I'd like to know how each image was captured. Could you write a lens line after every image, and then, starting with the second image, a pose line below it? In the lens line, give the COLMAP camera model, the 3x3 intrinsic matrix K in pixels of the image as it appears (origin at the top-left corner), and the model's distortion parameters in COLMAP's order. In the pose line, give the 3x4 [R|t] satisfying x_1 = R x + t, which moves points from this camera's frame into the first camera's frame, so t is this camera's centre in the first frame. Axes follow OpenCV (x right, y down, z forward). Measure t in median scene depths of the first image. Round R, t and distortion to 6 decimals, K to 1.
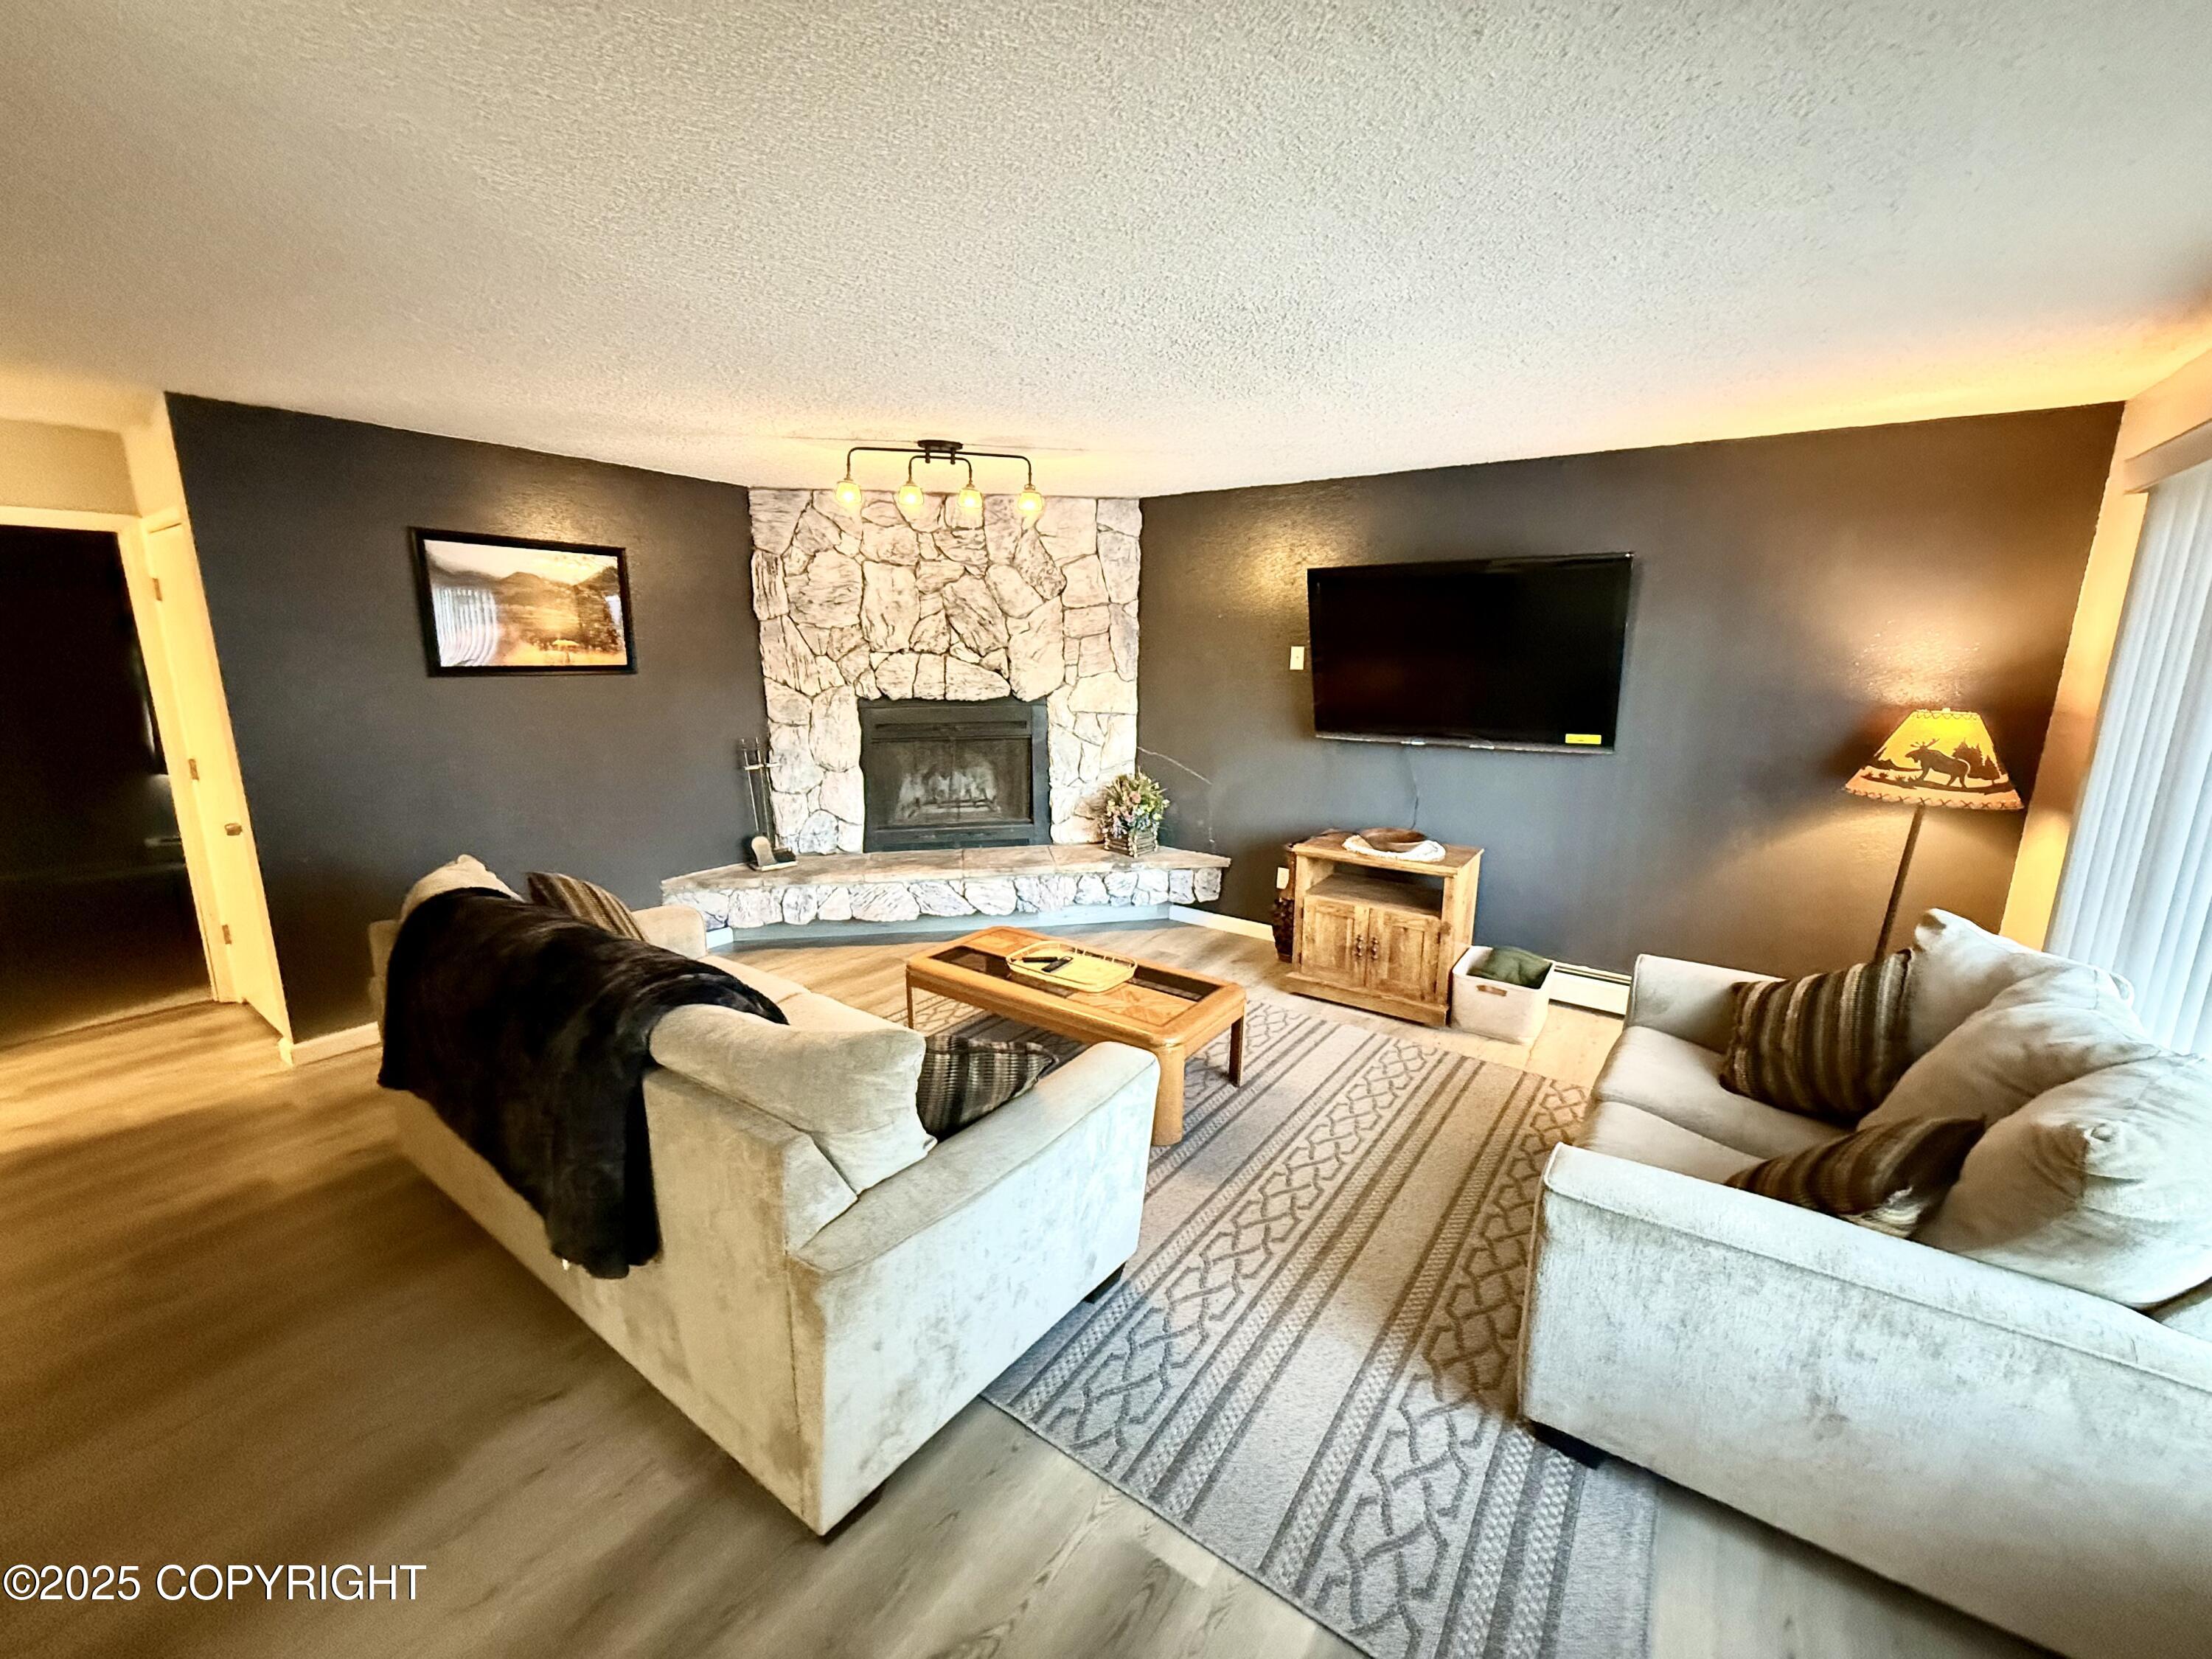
lens RADIAL K [[868.3, 0, 1101.5], [0, 868.3, 835.1], [0, 0, 1]] dist [-0.000349, 0.000121]
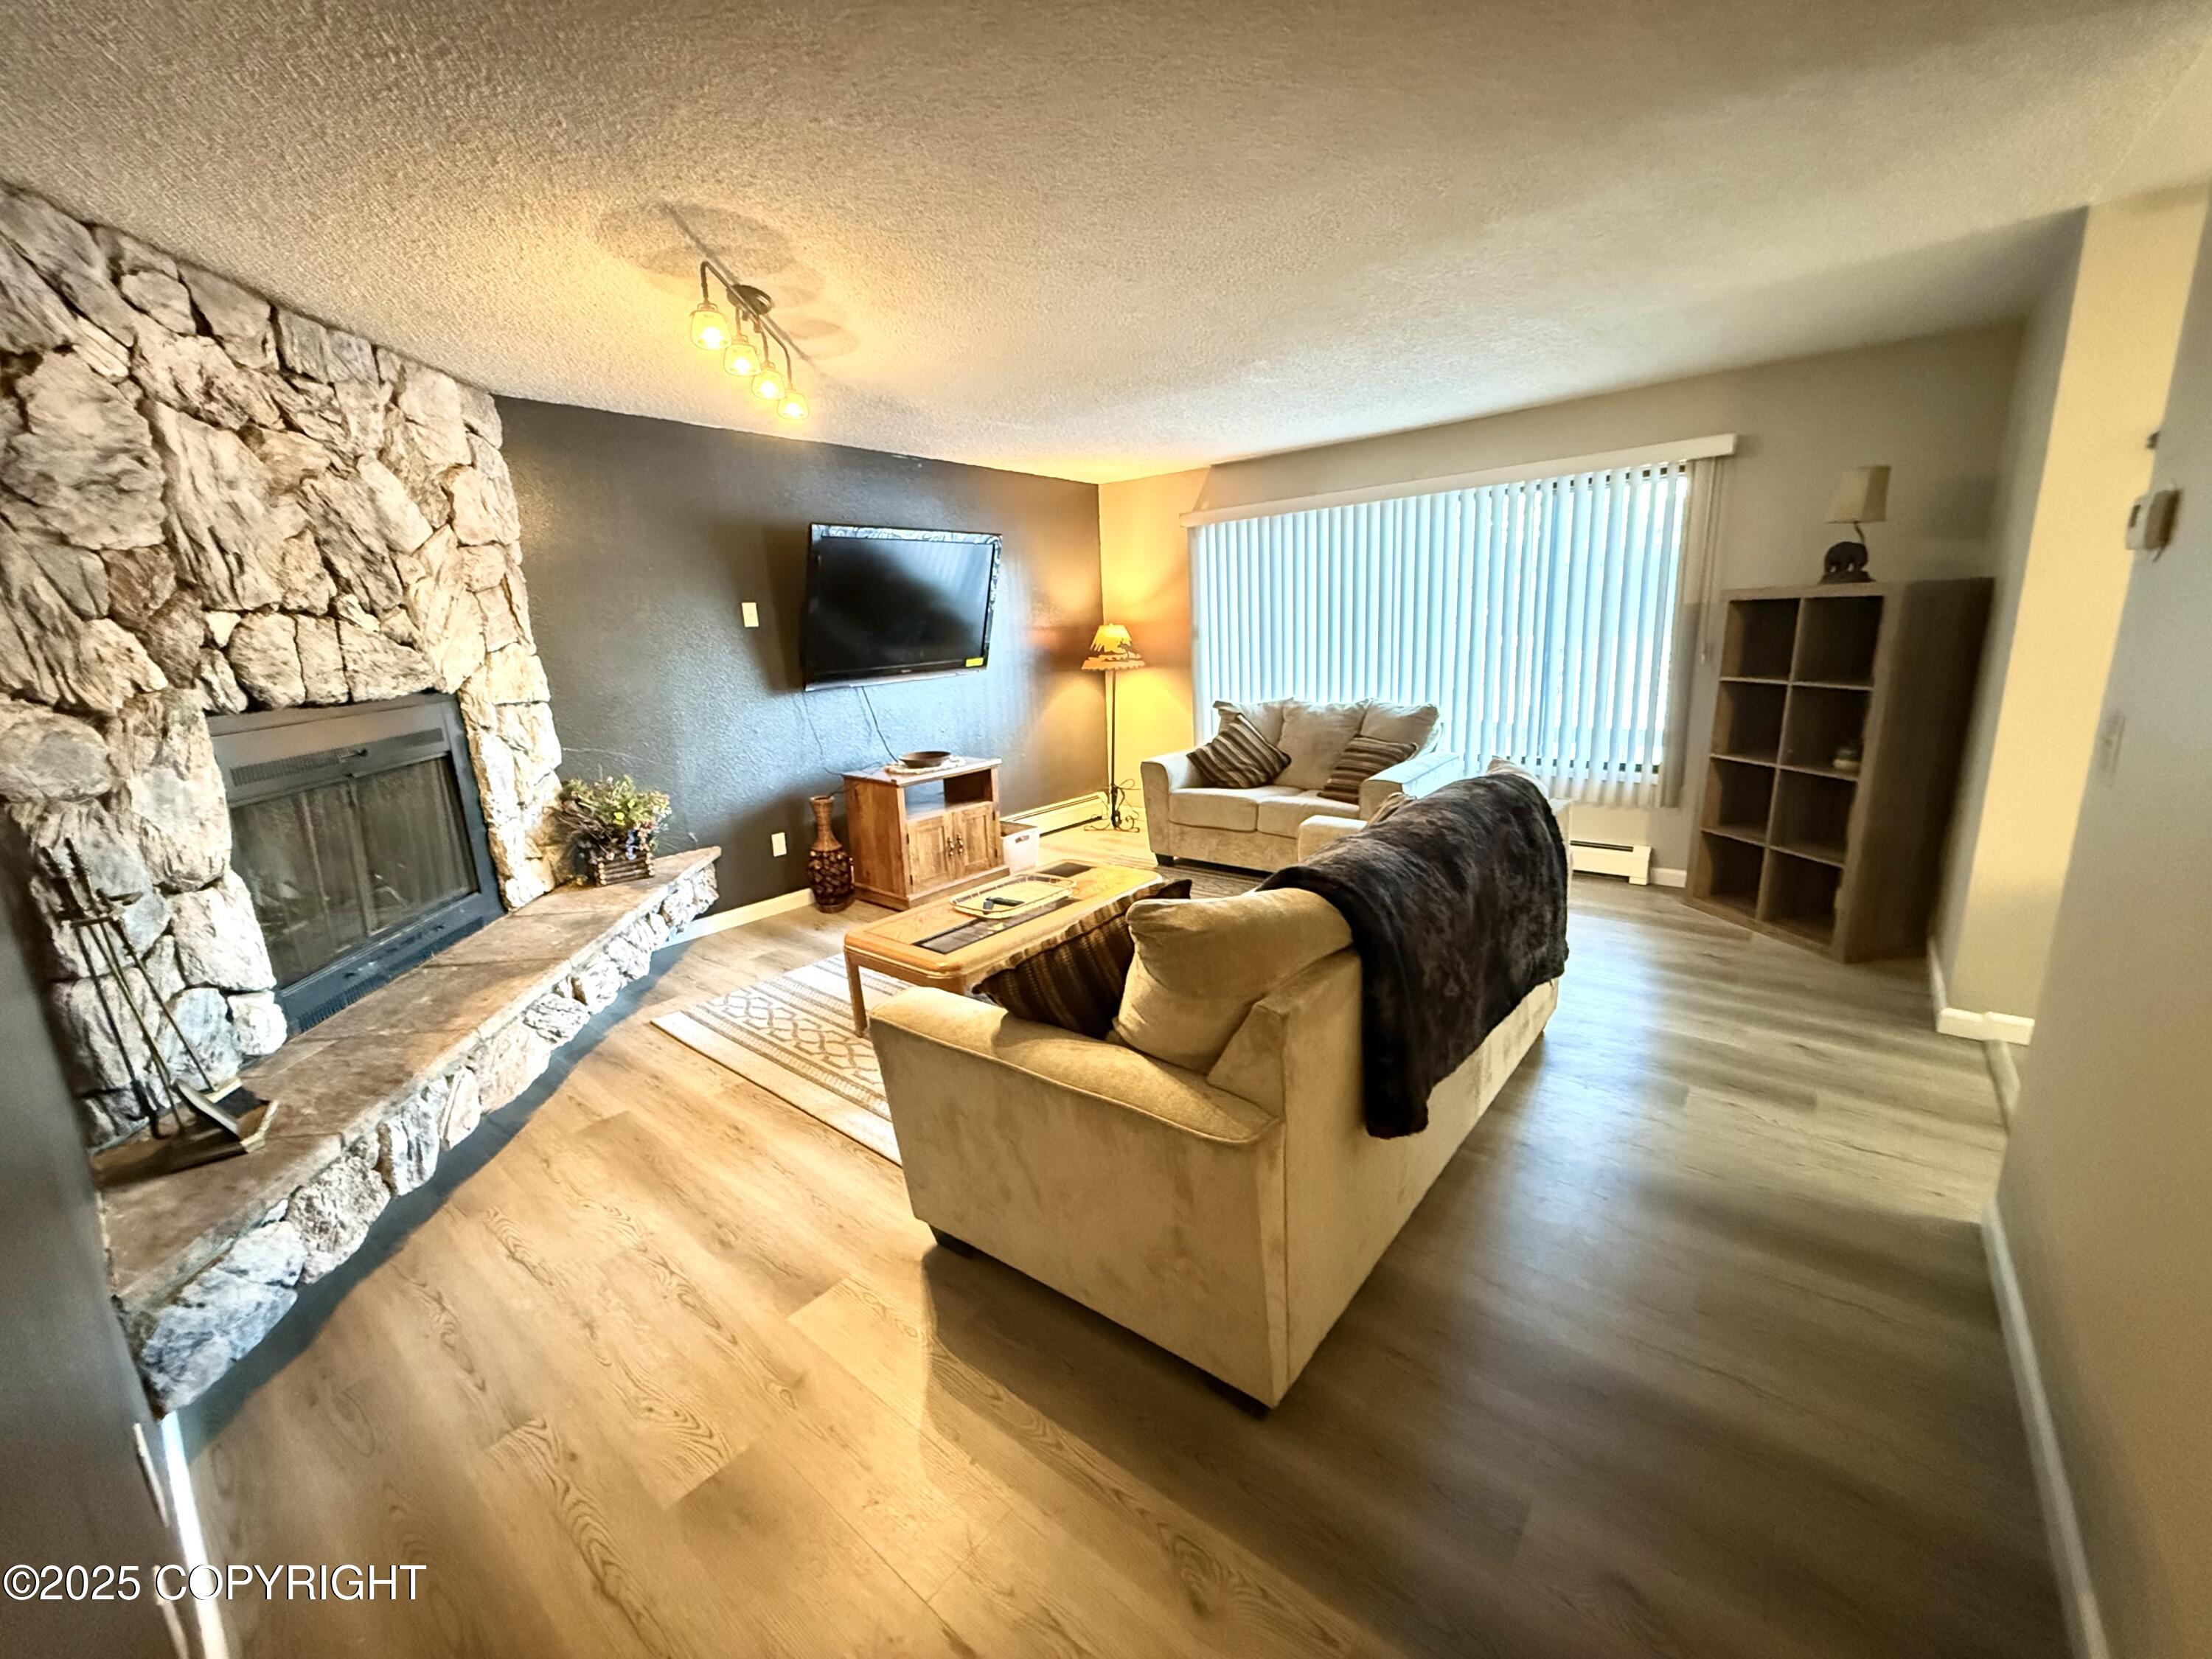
lens RADIAL K [[868.3, 0, 1112.3], [0, 868.3, 830.1], [0, 0, 1]] dist [-0.000349, 0.000121]
pose [[0.078642, -0.242741, 0.966898, -0.695011], [0.256119, 0.942266, 0.215726, -0.078961], [-0.963441, 0.230676, 0.136272, 0.507936]]
